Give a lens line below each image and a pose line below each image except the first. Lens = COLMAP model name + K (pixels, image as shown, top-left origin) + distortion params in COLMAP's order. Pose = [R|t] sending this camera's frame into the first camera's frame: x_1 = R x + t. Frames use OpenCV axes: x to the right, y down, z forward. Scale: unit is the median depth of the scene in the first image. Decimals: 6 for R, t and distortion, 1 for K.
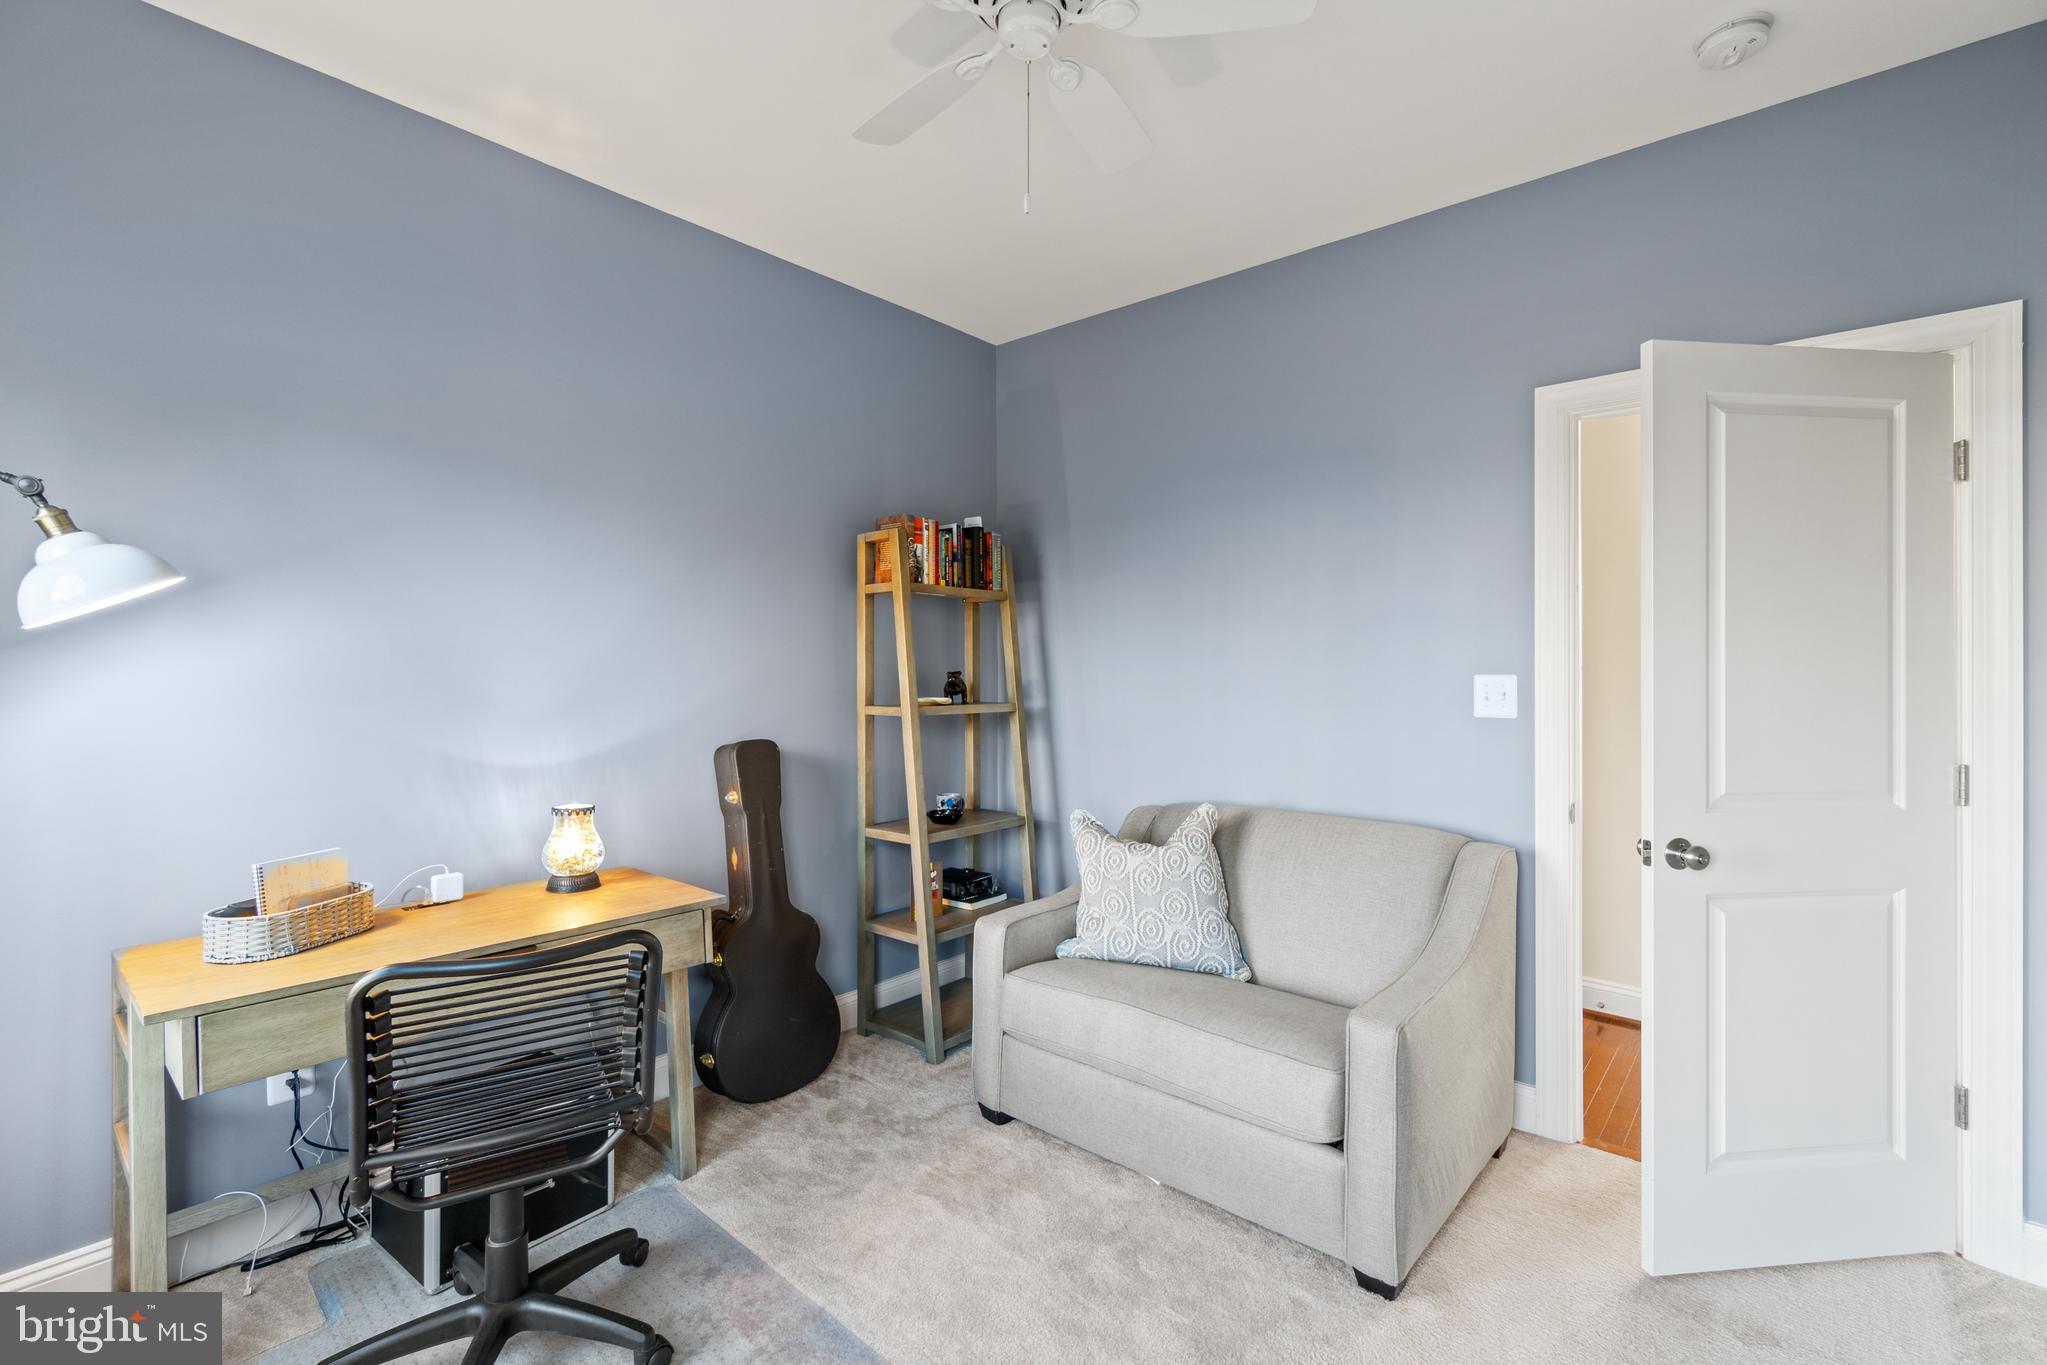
lens RADIAL K [[880.3, 0, 1021.6], [0, 880.3, 674.0], [0, 0, 1]] dist [0.000236, 0.000164]
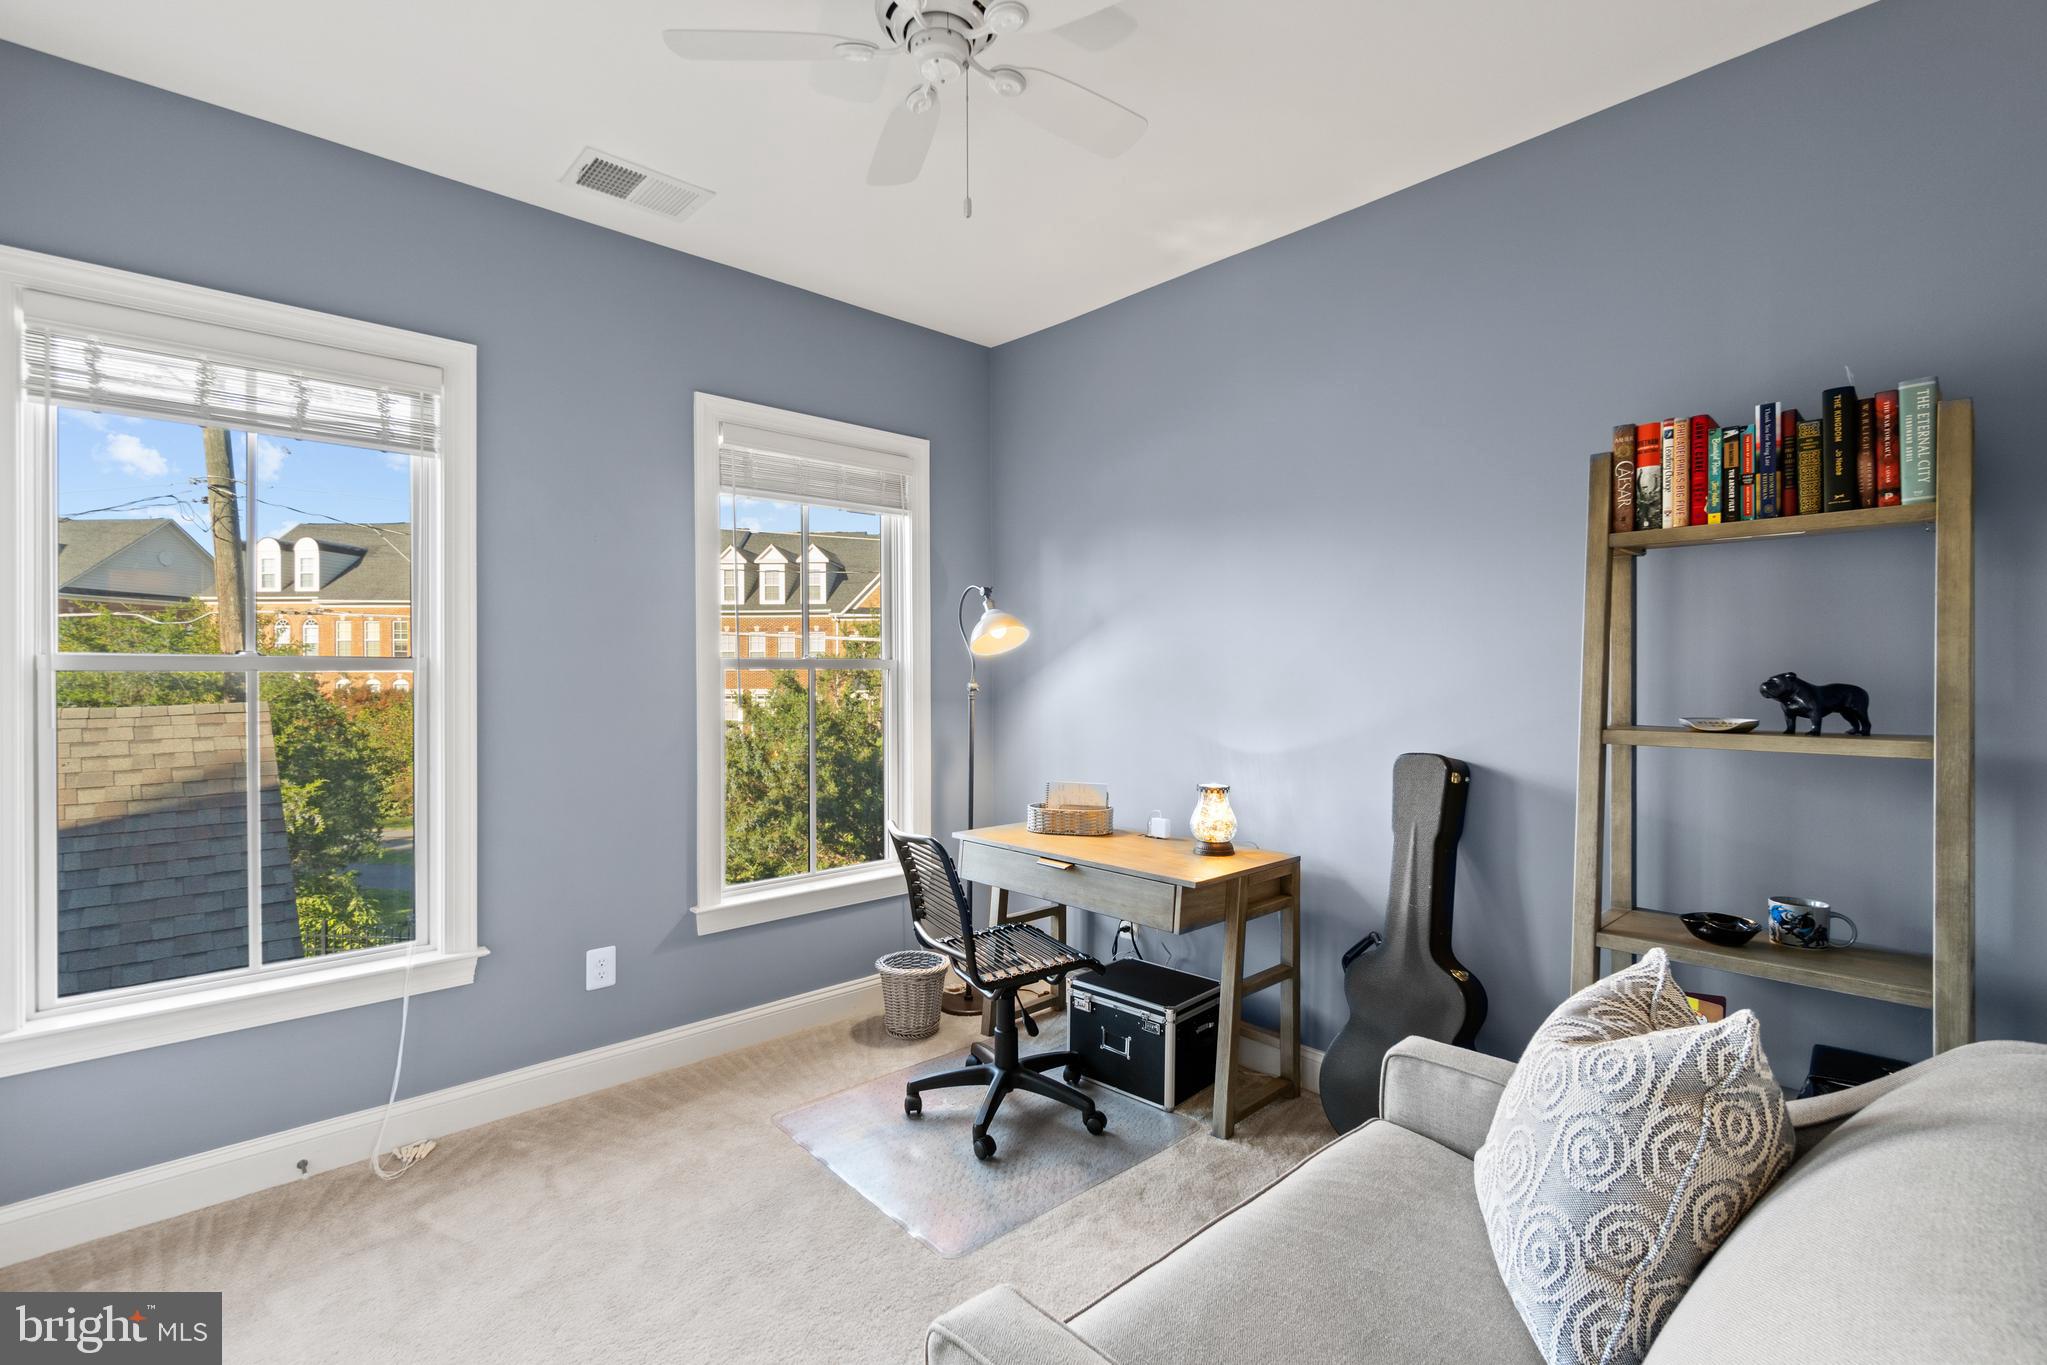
lens RADIAL K [[880.3, 0, 1021.6], [0, 880.3, 674.0], [0, 0, 1]] dist [0.000236, 0.000164]
pose [[-0.067003, -0.000277, -0.997753, 0.527188], [-0.000226, 1.000000, -0.000262, -0.001446], [0.997753, 0.000208, -0.067004, 0.597395]]
